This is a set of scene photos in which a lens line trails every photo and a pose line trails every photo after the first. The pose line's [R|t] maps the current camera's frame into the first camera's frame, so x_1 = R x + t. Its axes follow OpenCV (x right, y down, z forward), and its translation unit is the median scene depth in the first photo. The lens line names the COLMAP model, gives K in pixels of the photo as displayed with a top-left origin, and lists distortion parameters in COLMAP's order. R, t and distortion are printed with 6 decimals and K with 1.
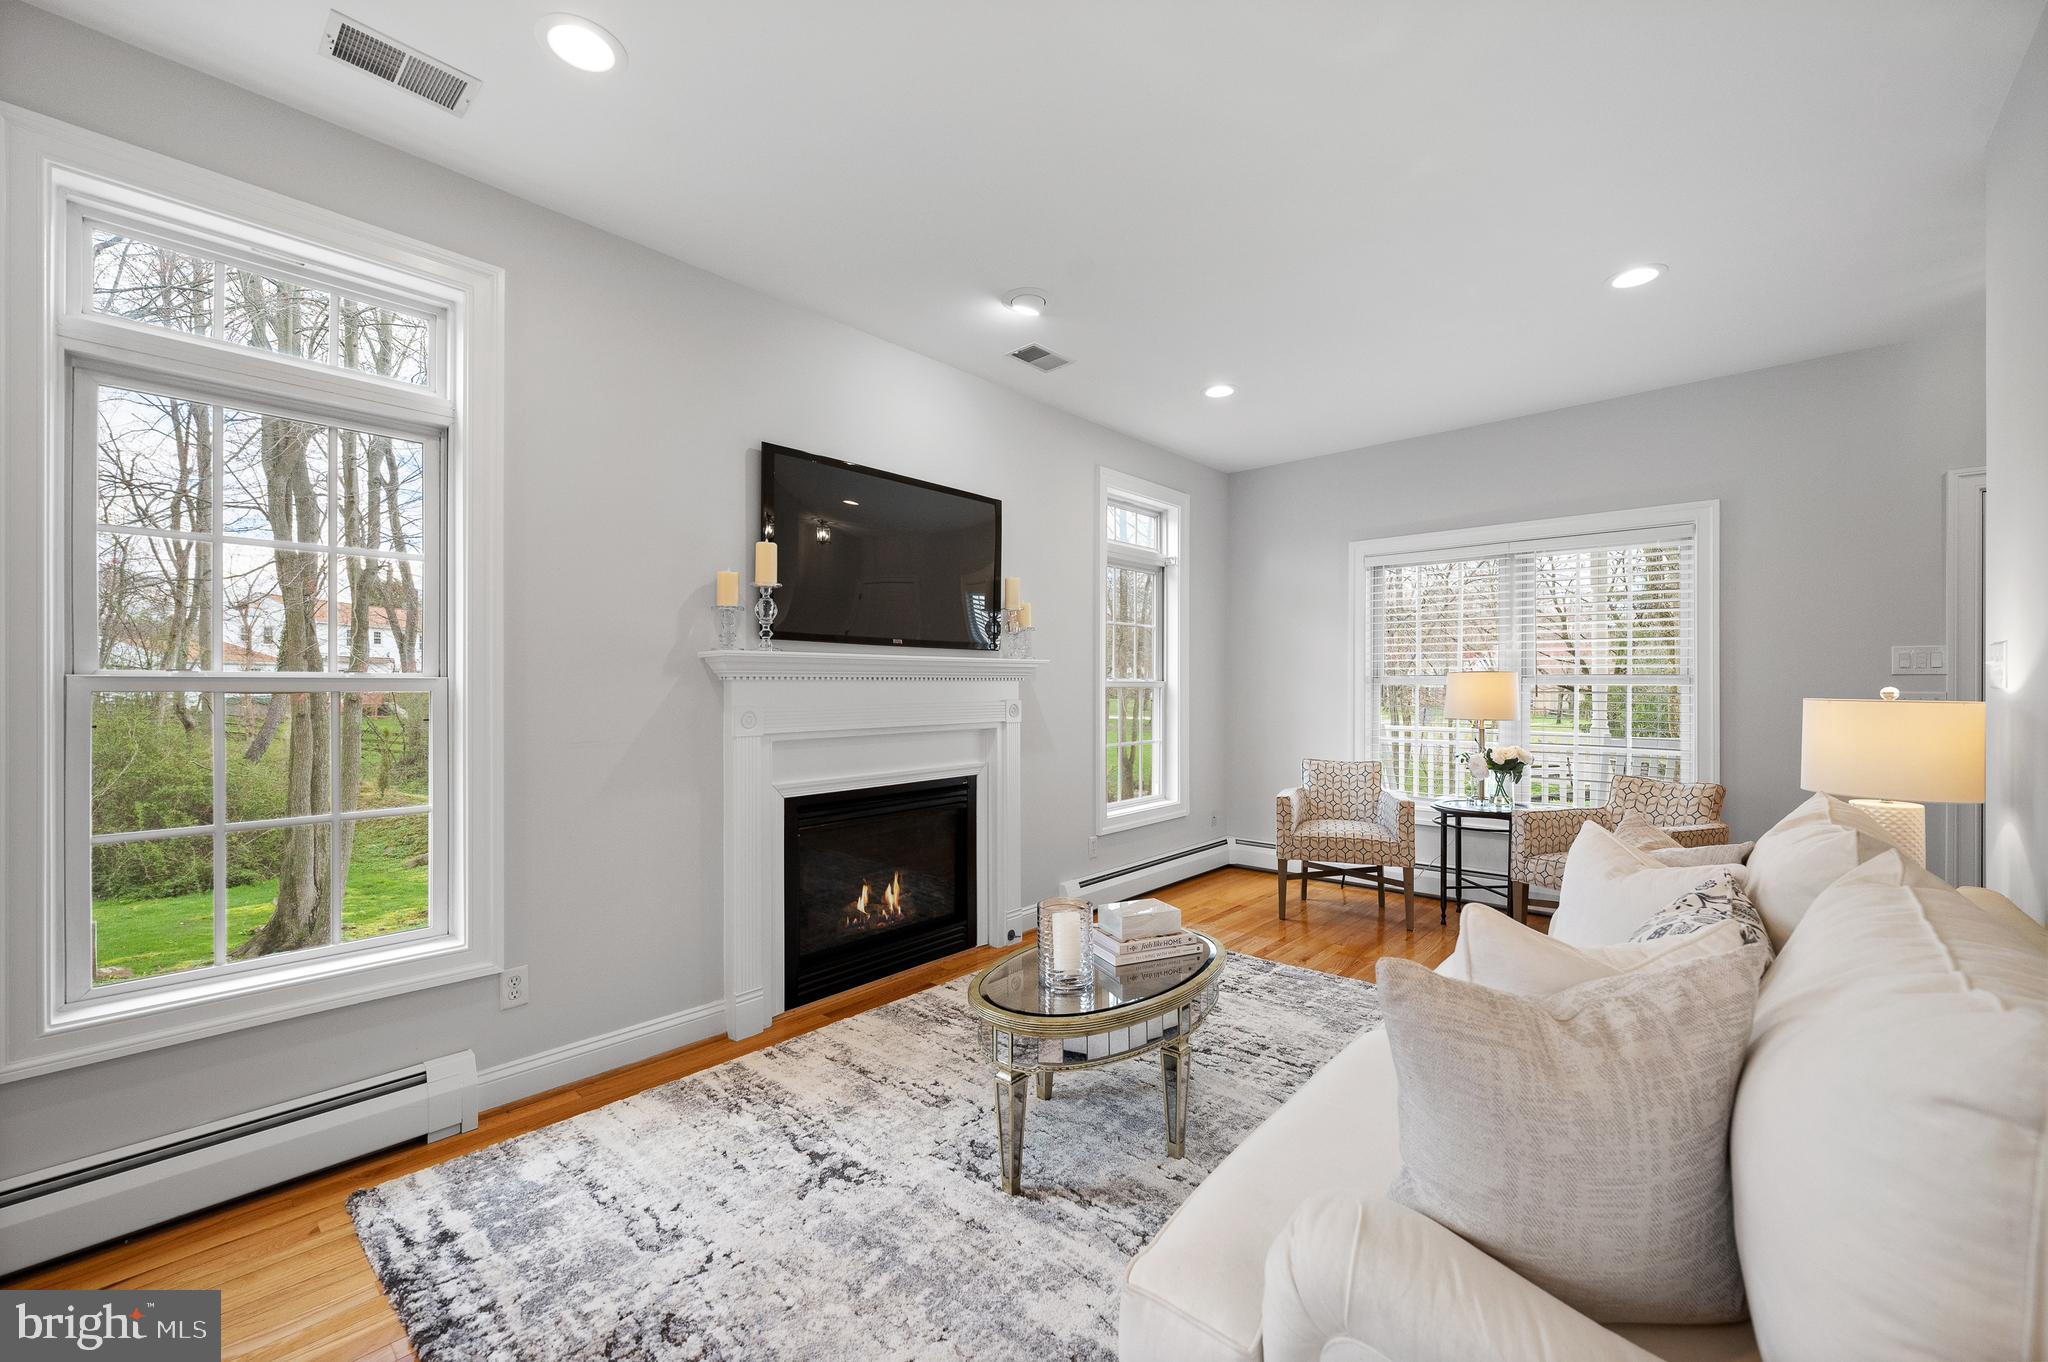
lens RADIAL K [[800.9, 0, 1018.2], [0, 800.9, 687.1], [0, 0, 1]] dist [-0.000842, -0.000099]
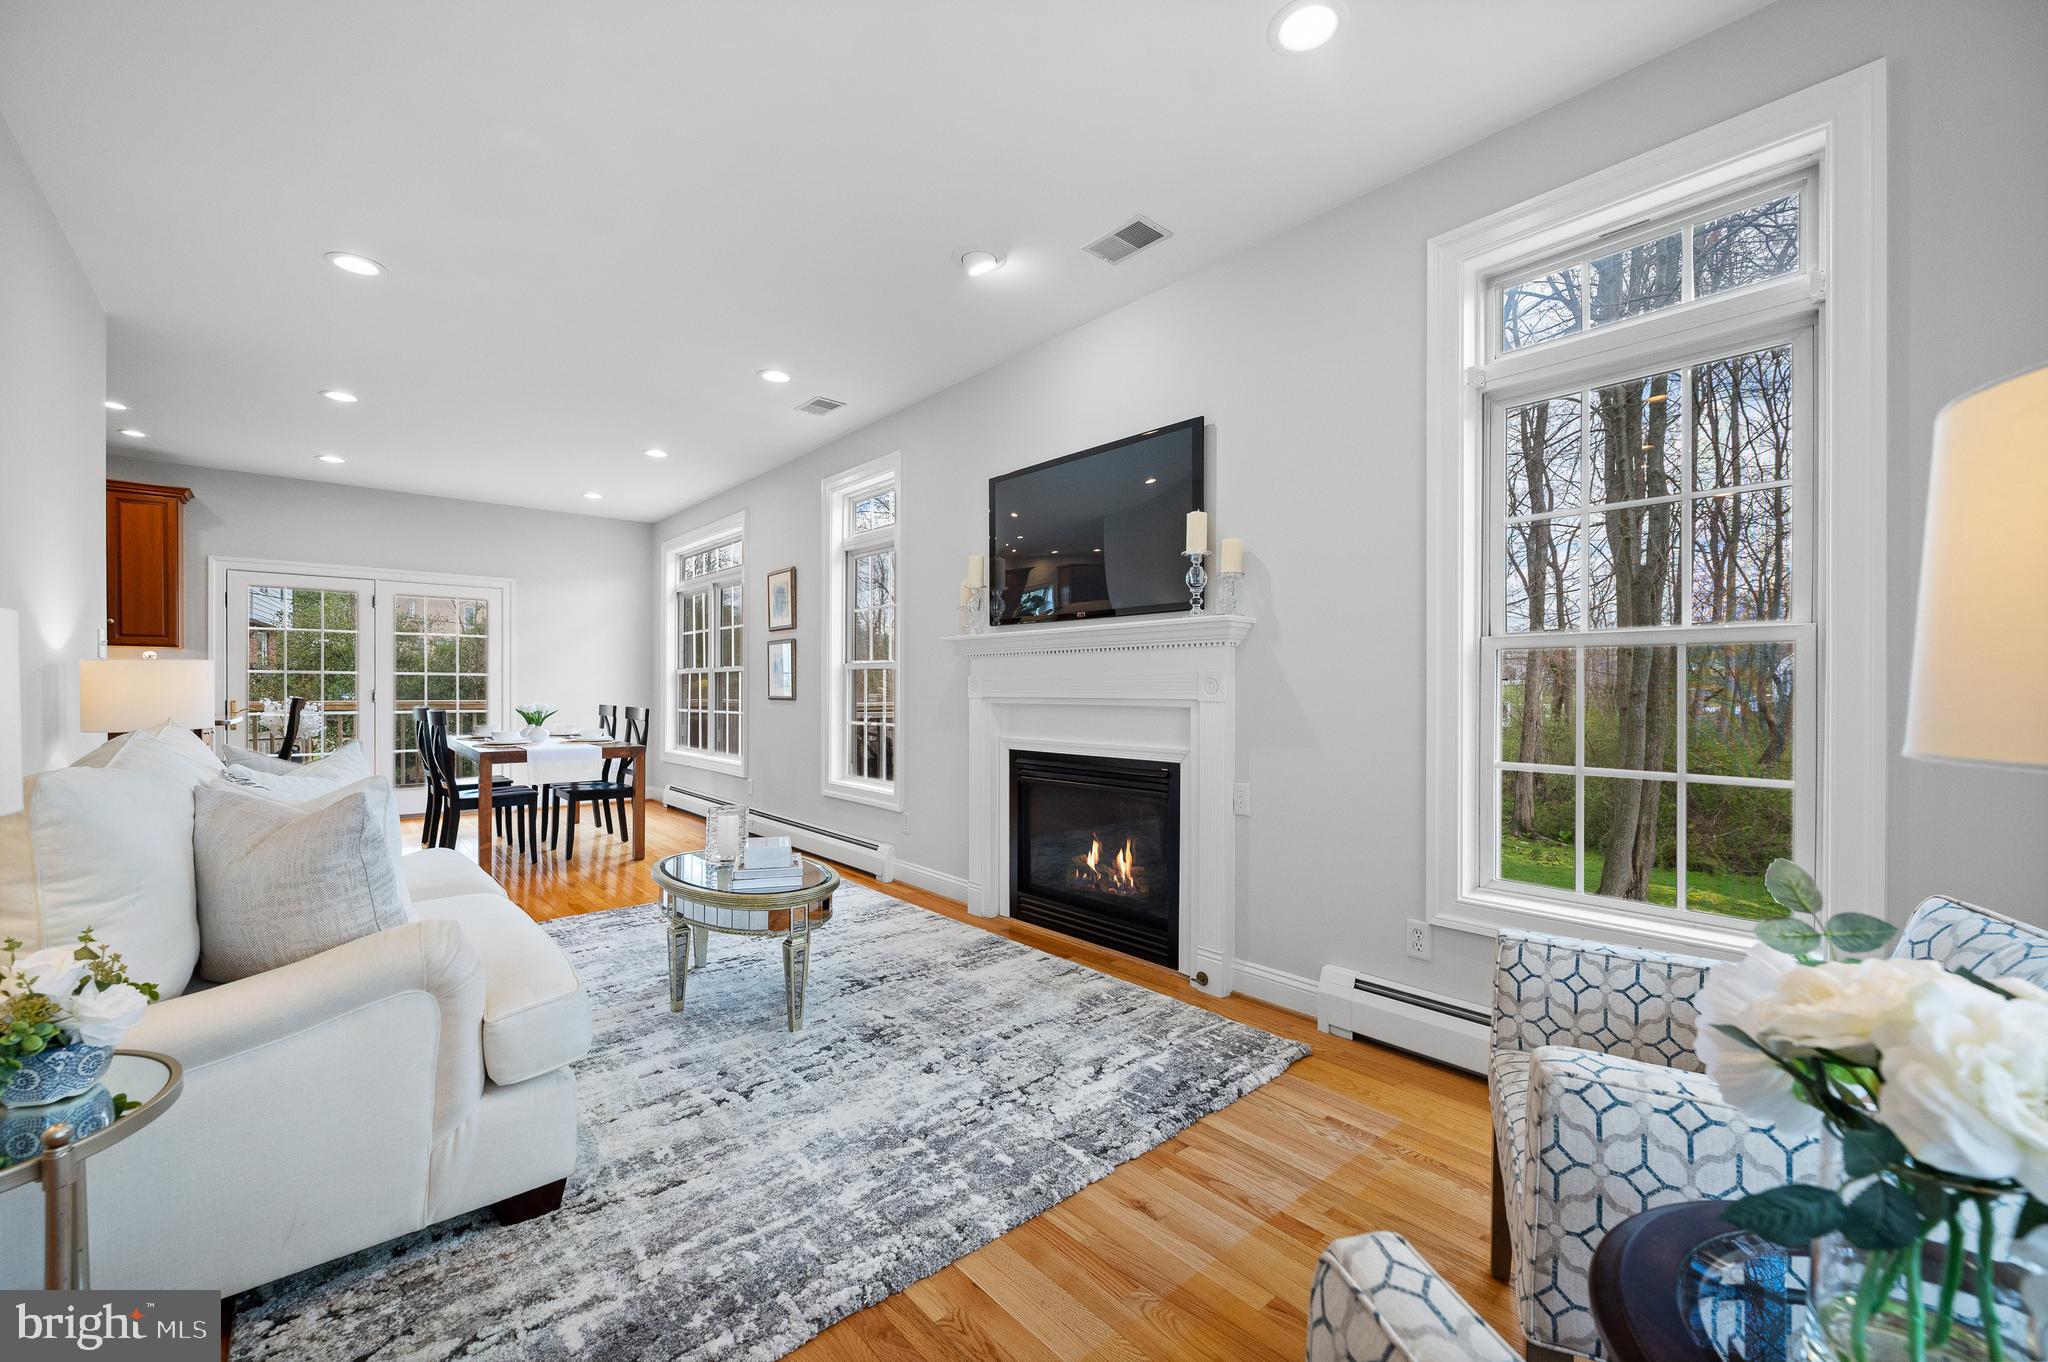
lens RADIAL K [[800.9, 0, 1018.2], [0, 800.9, 687.1], [0, 0, 1]] dist [-0.000842, -0.000099]
pose [[-0.094274, -0.000140, -0.995546, 0.954675], [-0.004074, 0.999992, 0.000245, 0.039048], [0.995538, 0.004079, -0.094274, 1.110287]]
